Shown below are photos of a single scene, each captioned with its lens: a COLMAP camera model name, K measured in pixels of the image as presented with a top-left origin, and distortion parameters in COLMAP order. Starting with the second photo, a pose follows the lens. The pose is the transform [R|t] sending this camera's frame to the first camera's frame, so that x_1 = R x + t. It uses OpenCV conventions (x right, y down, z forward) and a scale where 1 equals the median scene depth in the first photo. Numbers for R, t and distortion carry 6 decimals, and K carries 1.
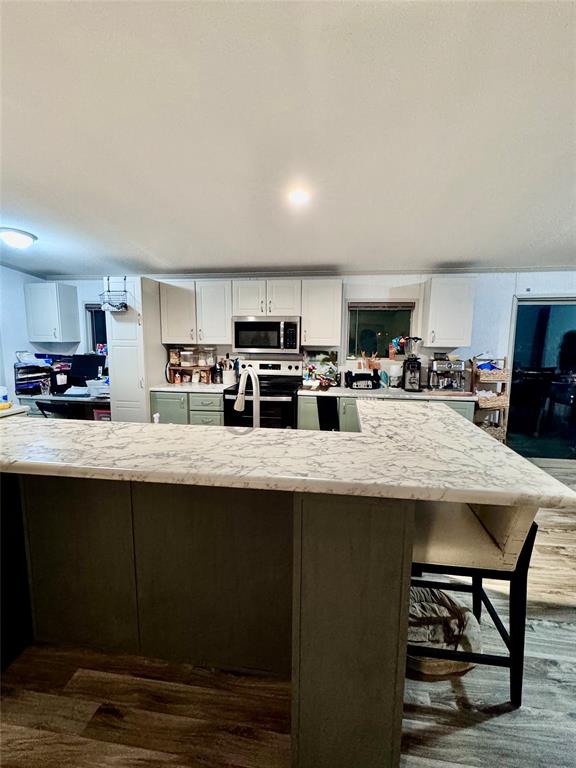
lens RADIAL K [[356.8, 0, 288.0], [0, 356.8, 384.0], [0, 0, 1]] dist [-0.000643, -0.000216]
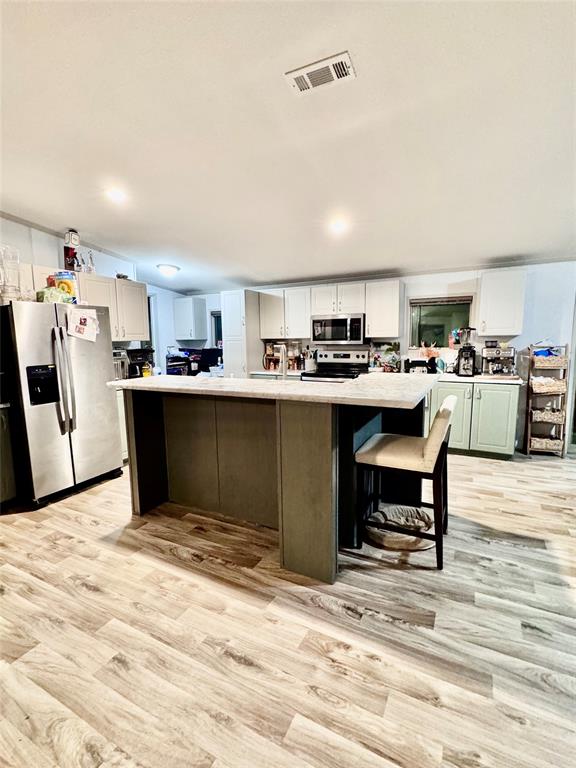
lens RADIAL K [[356.8, 0, 288.0], [0, 356.8, 384.0], [0, 0, 1]] dist [-0.000643, -0.000216]
pose [[0.944946, 0.019739, -0.326631, 0.180932], [-0.021182, 0.999775, -0.000858, 0.053557], [0.326541, 0.007730, 0.945151, -0.213415]]
